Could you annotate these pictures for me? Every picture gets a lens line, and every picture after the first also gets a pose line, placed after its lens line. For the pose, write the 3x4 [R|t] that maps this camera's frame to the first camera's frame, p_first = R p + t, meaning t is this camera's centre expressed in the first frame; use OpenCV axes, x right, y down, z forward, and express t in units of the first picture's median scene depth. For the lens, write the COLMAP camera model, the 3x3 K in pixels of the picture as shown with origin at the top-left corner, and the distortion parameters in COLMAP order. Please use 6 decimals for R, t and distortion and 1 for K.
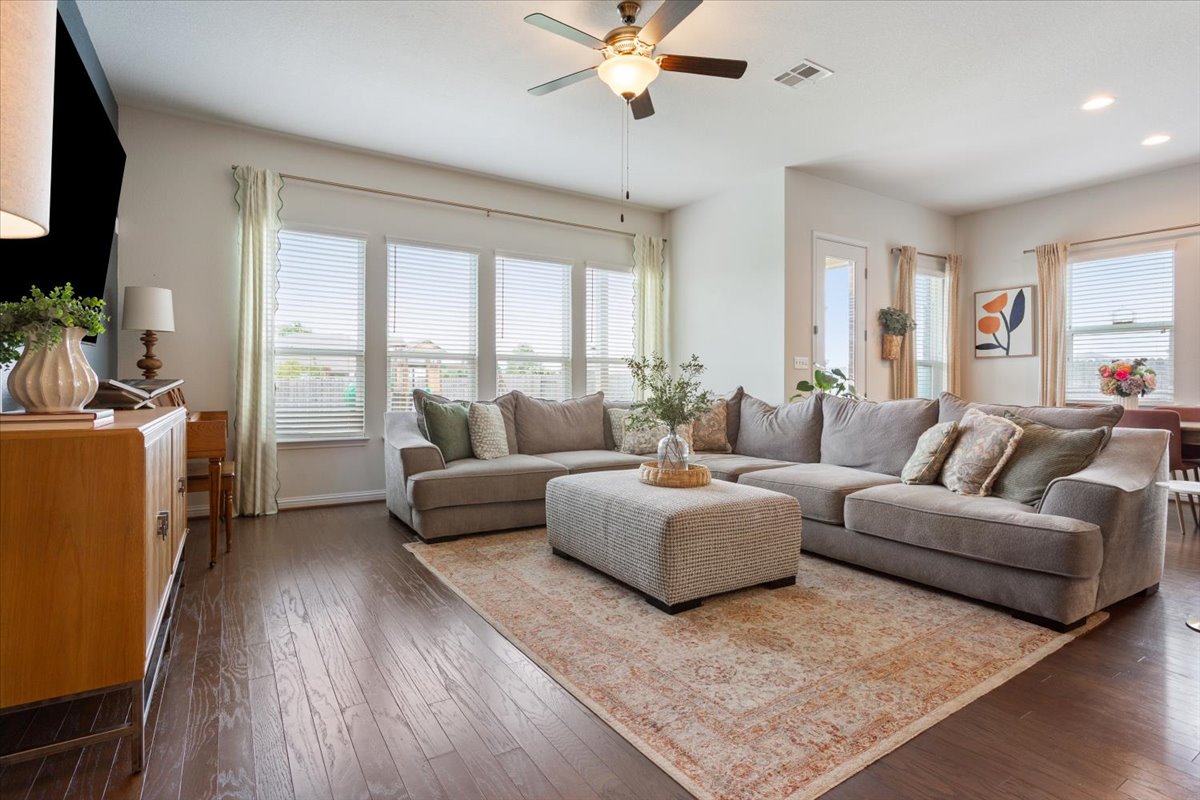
lens RADIAL K [[599.0, 0, 602.3], [0, 599.0, 385.6], [0, 0, 1]] dist [-0.001850, 0.000489]
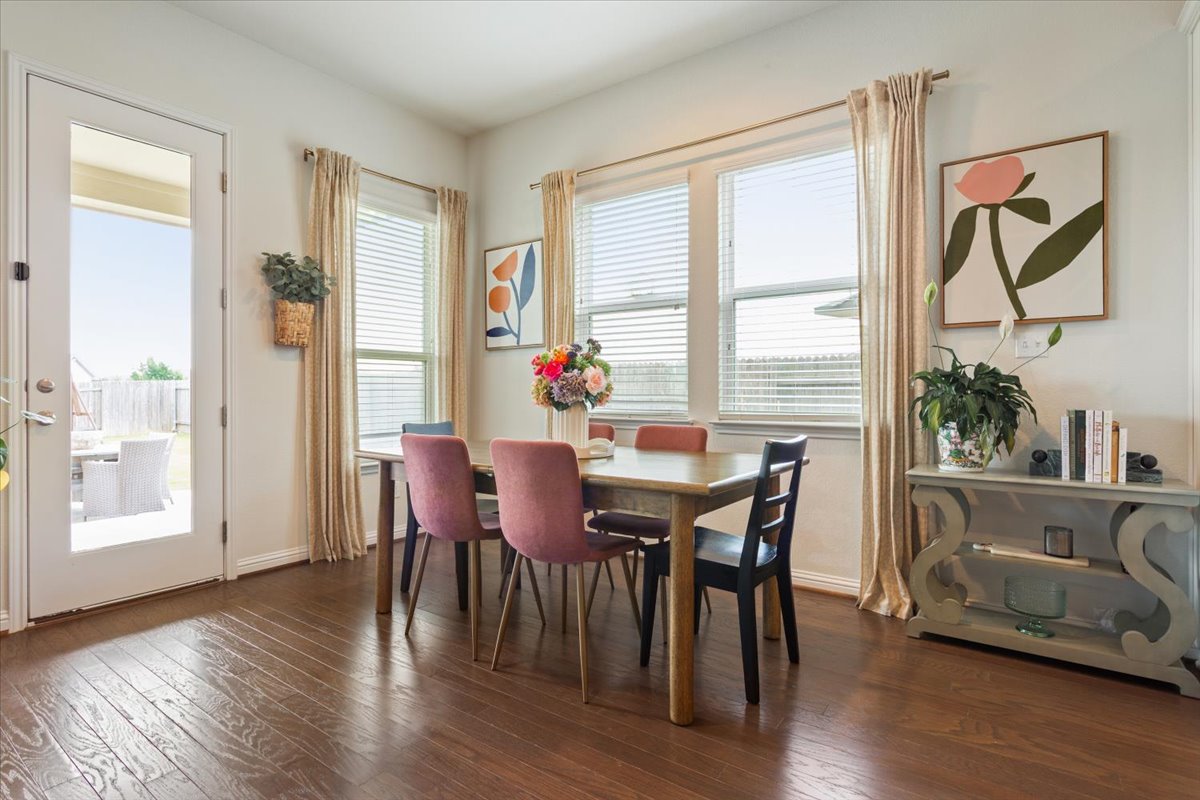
lens RADIAL K [[597.2, 0, 600.0], [0, 597.2, 400.0], [0, 0, 1]] dist [-0.000022, 0.000521]
pose [[0.936900, -0.007160, 0.349524, 0.563227], [0.003021, 0.999919, 0.012385, 0.002586], [-0.349584, -0.010548, 0.936846, 0.369965]]
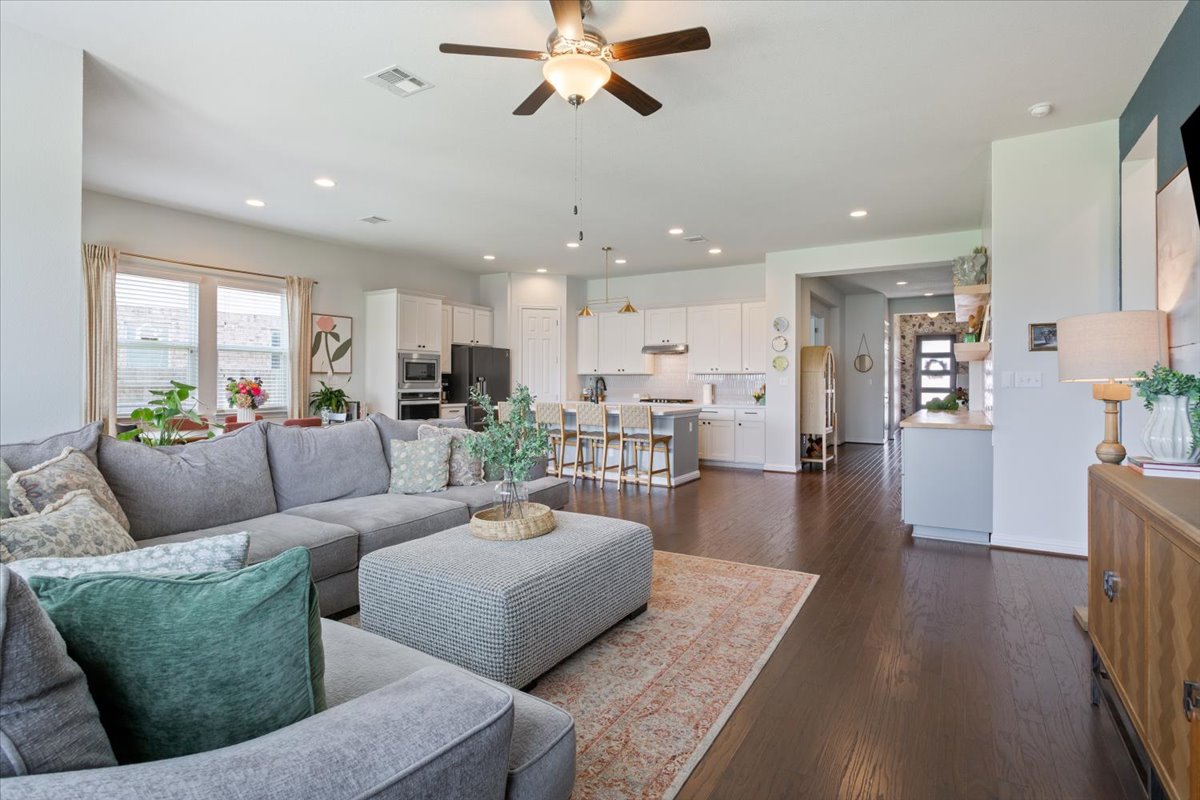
lens RADIAL K [[597.2, 0, 600.0], [0, 597.2, 400.0], [0, 0, 1]] dist [-0.000022, 0.000521]
pose [[-0.444354, -0.031791, 0.895287, -0.406182], [-0.002723, 0.999413, 0.034137, -0.035013], [-0.895847, 0.012731, -0.444180, 0.724064]]
